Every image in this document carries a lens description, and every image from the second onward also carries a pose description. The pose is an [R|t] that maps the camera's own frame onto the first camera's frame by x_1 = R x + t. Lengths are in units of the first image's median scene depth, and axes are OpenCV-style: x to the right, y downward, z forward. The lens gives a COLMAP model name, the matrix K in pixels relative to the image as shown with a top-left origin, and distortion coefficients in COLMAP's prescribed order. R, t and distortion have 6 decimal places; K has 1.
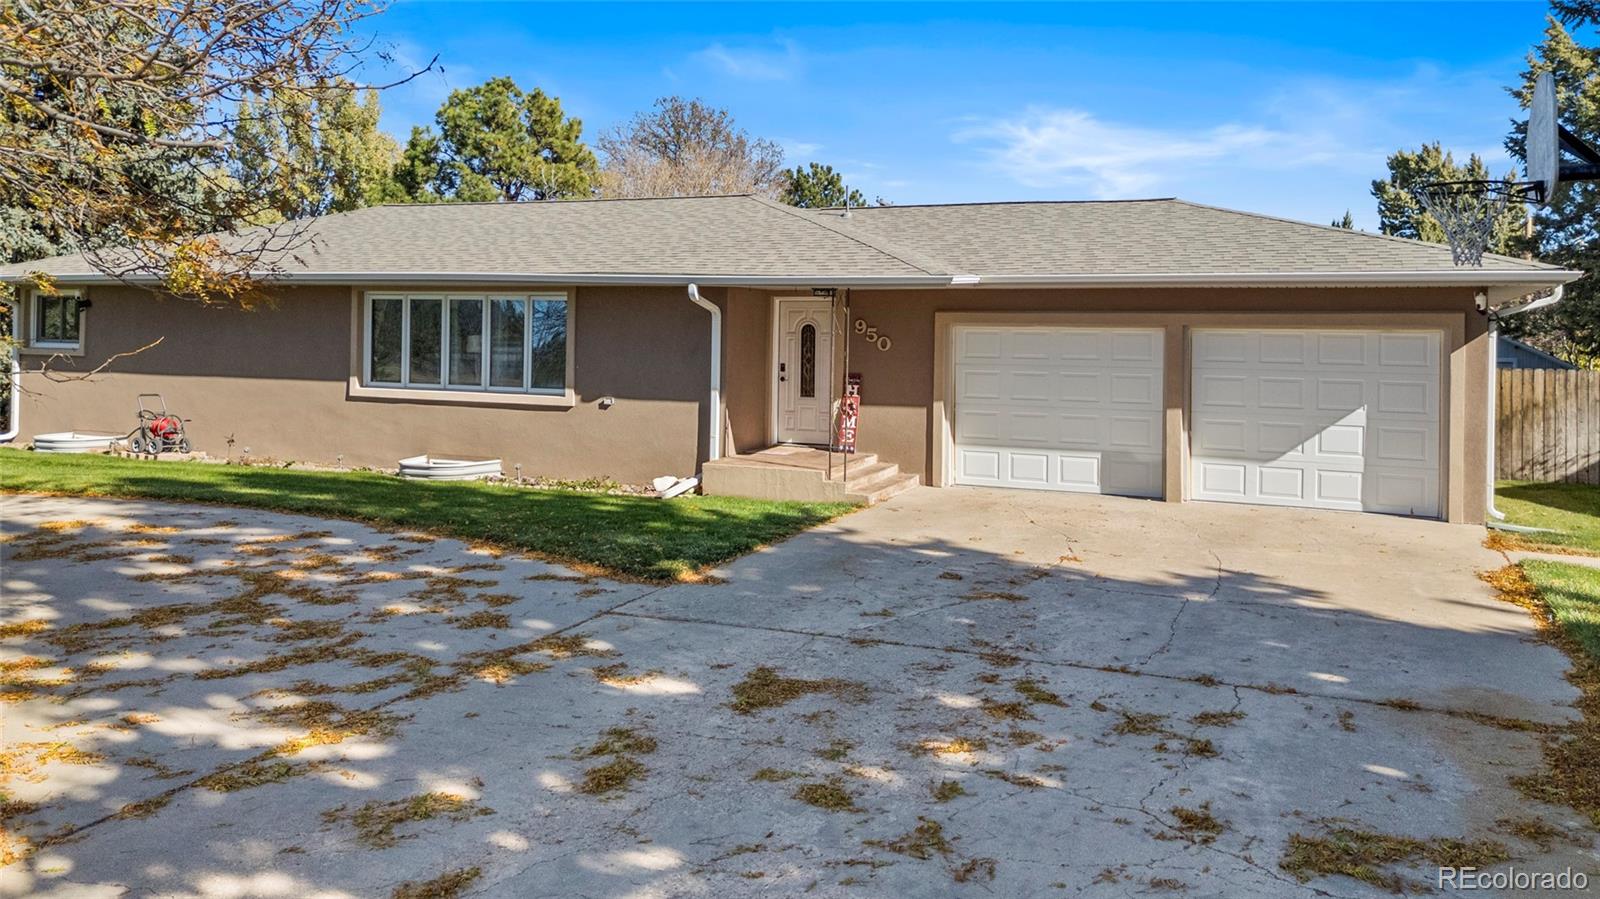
lens RADIAL K [[1195.2, 0, 760.3], [0, 1195.2, 372.1], [0, 0, 1]] dist [0.001701, 0.000345]
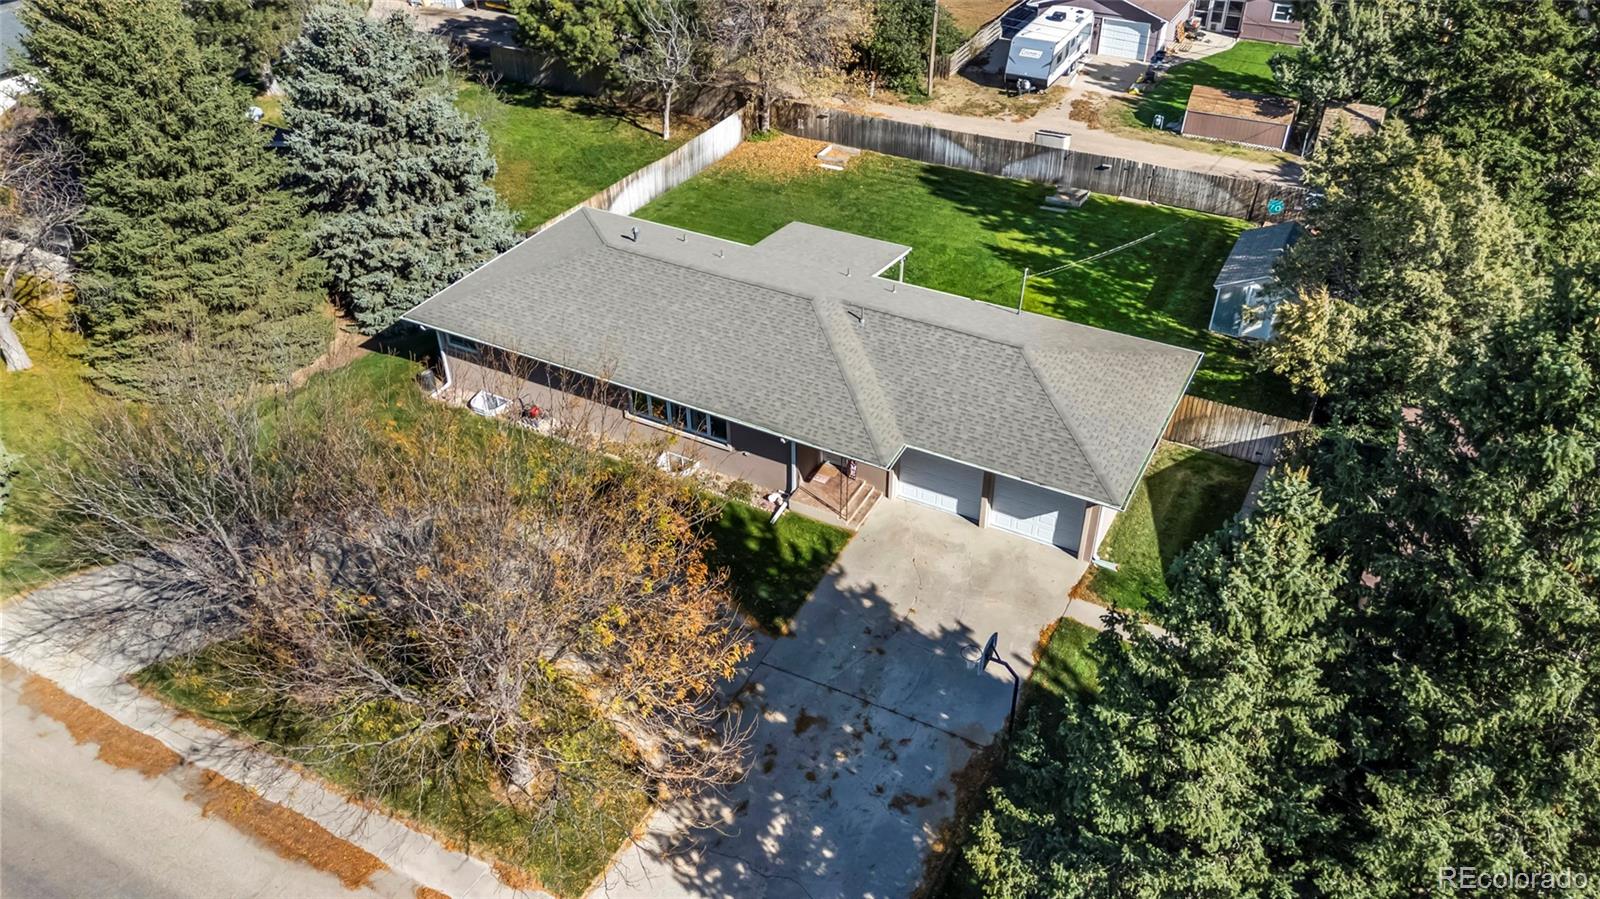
lens RADIAL K [[1185.4, 0, 800.0], [0, 1185.4, 449.5], [0, 0, 1]] dist [0.061526, -0.054926]
pose [[0.998763, 0.010684, -0.048554, 0.091192], [0.019959, 0.808310, 0.588419, -1.449572], [0.045533, -0.588660, 0.807097, -0.878517]]
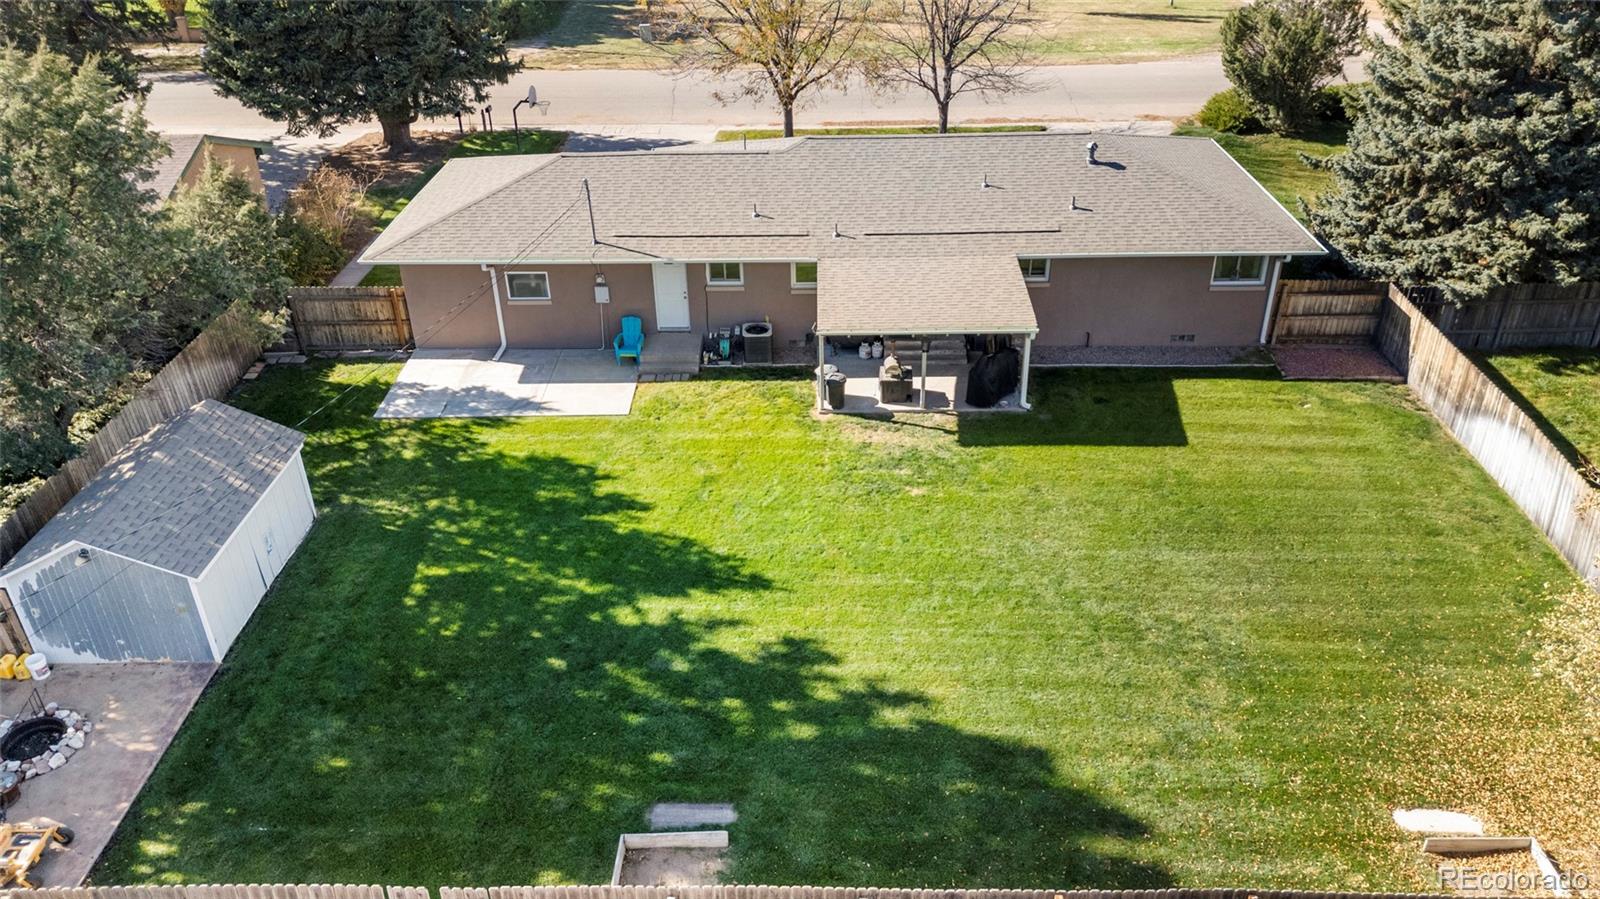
lens RADIAL K [[1185.4, 0, 800.0], [0, 1185.4, 449.5], [0, 0, 1]] dist [0.061526, -0.054926]
pose [[-0.905005, 0.211391, -0.369160, 0.998287], [0.001157, 0.869016, 0.494783, -0.803197], [0.425398, 0.447354, -0.786709, 3.555639]]
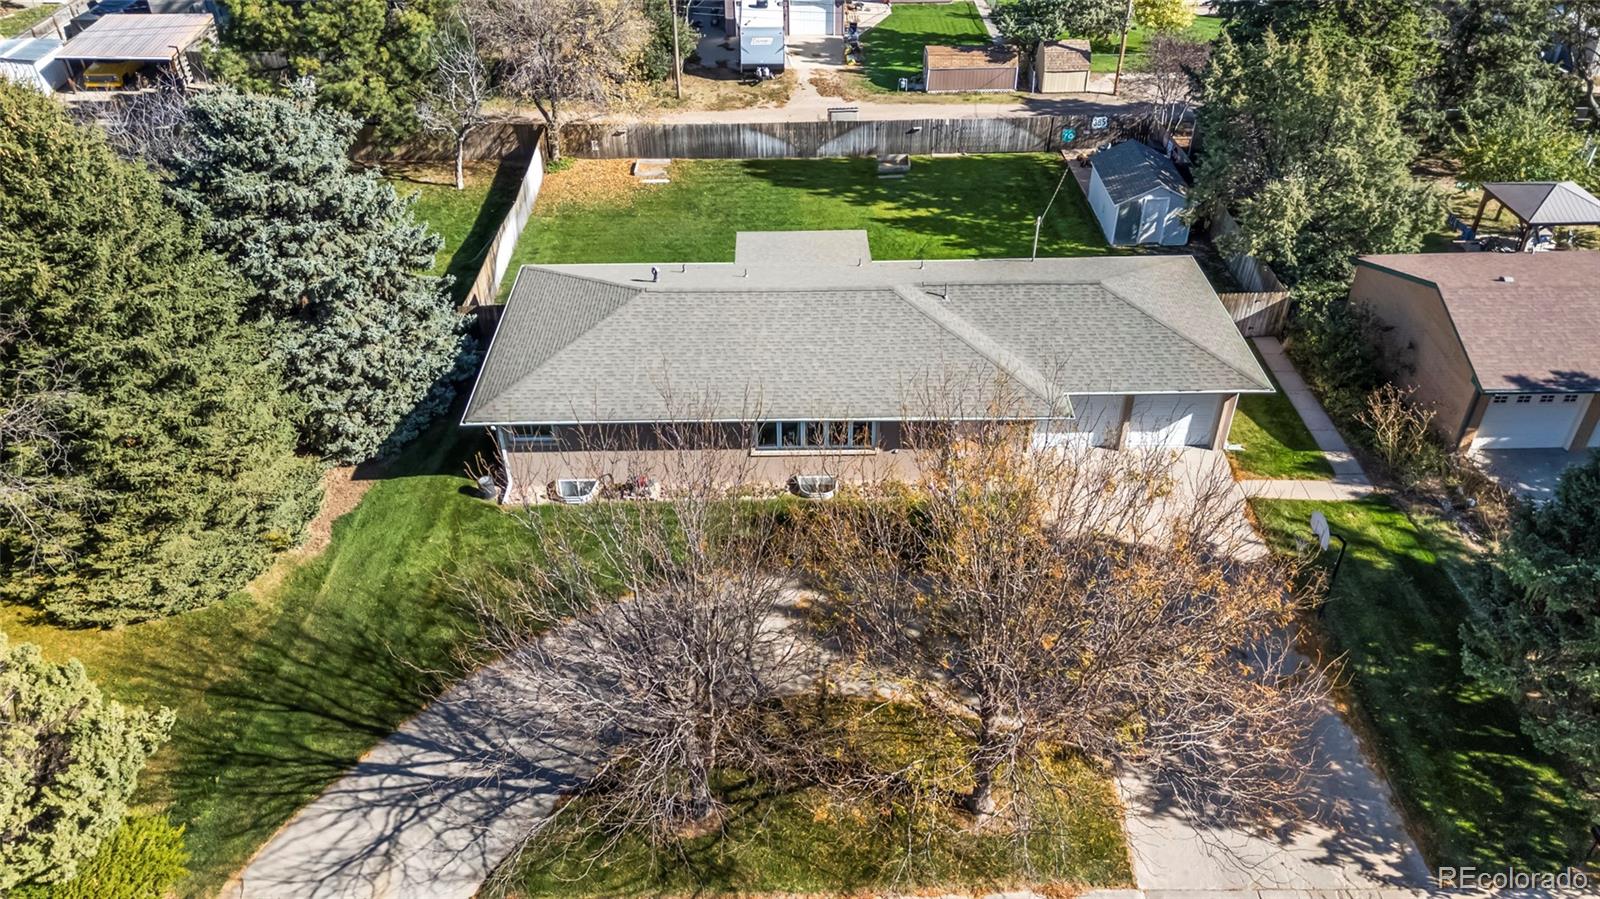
lens RADIAL K [[1185.4, 0, 800.0], [0, 1185.4, 449.5], [0, 0, 1]] dist [0.061526, -0.054926]
pose [[0.893501, -0.277428, 0.353115, -1.238328], [0.014763, 0.804061, 0.594363, -1.472682], [-0.448819, -0.525851, 0.722525, -0.586951]]
